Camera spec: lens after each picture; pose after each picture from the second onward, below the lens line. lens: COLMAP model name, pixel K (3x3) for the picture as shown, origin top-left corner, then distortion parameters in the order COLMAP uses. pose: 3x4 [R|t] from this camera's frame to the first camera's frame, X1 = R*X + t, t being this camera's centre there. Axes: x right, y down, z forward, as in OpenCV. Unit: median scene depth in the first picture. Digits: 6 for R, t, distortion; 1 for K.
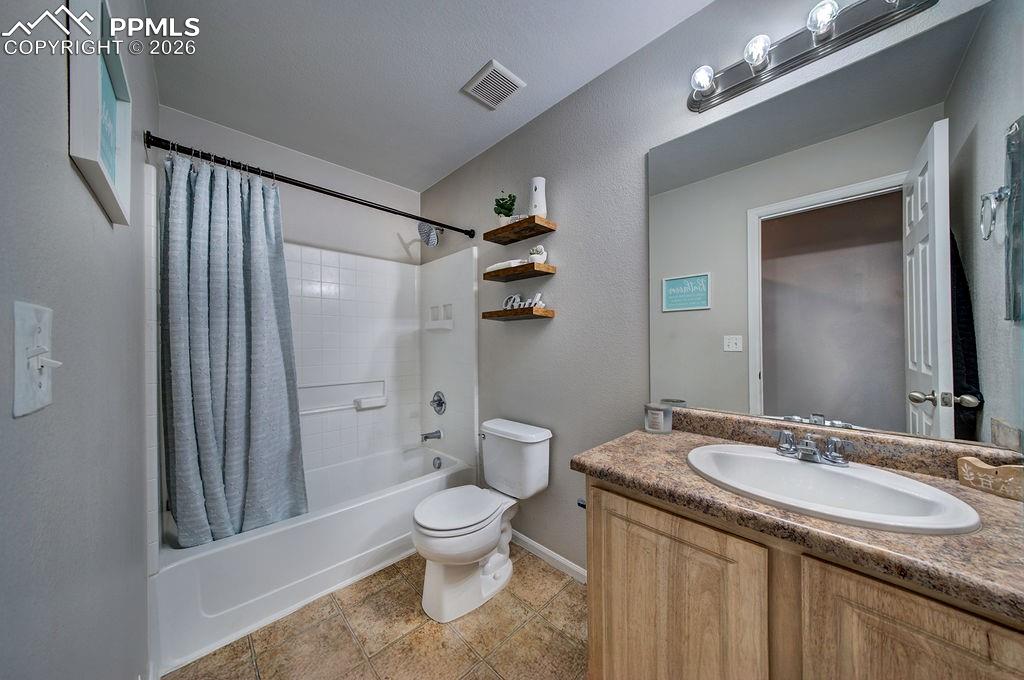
lens RADIAL K [[333.4, 0, 508.2], [0, 333.4, 342.3], [0, 0, 1]] dist [-0.006550, 0.000158]
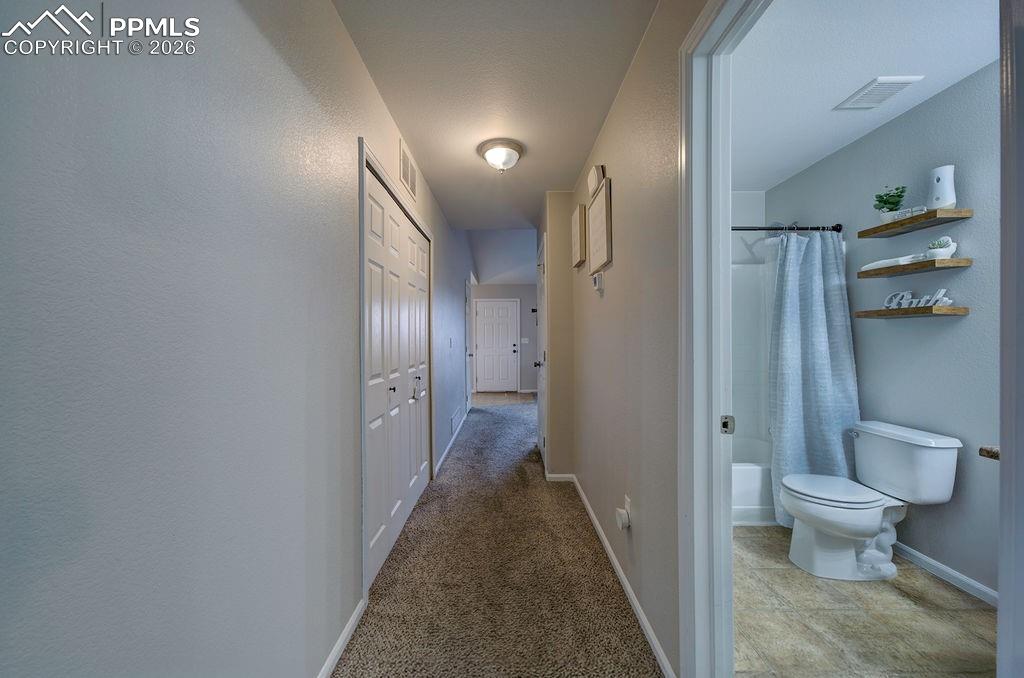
lens RADIAL K [[375.8, 0, 498.9], [0, 375.8, 339.8], [0, 0, 1]] dist [-0.001238, 0.000119]
pose [[0.708069, 0.009245, -0.706083, -0.042460], [-0.001369, 0.999930, 0.011719, -0.018482], [0.706142, -0.007331, 0.708033, -0.605512]]
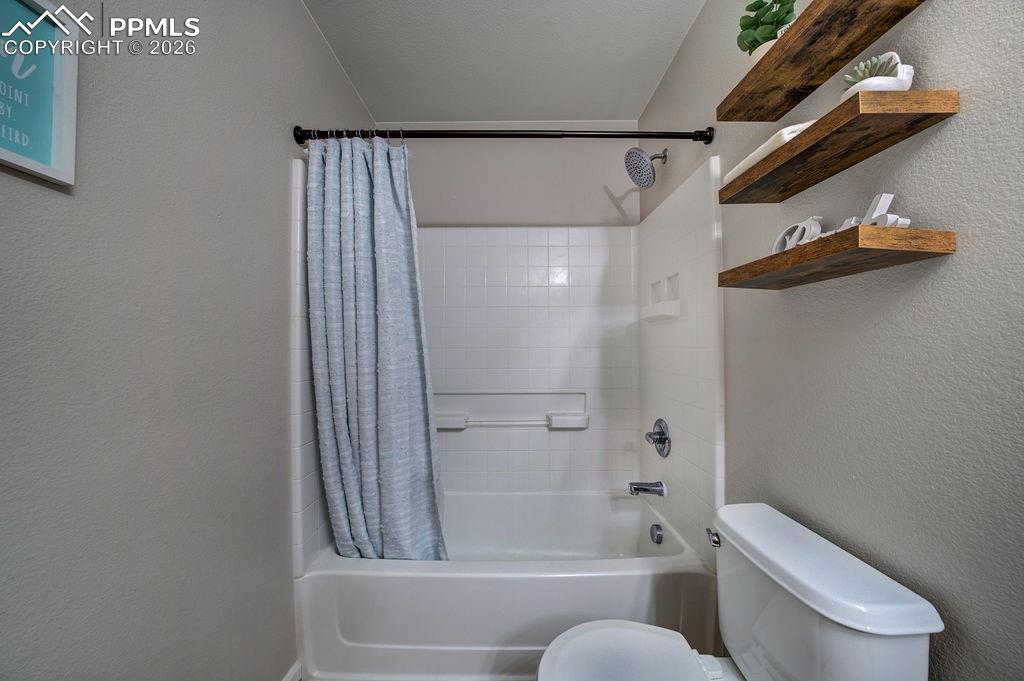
lens RADIAL K [[352.2, 0, 507.8], [0, 352.2, 341.6], [0, 0, 1]] dist [-0.024021, 0.000240]
pose [[0.718076, -0.004503, -0.695950, 0.057269], [0.002138, 0.999989, -0.004264, 0.008987], [0.695961, 0.001574, 0.718078, 0.486054]]
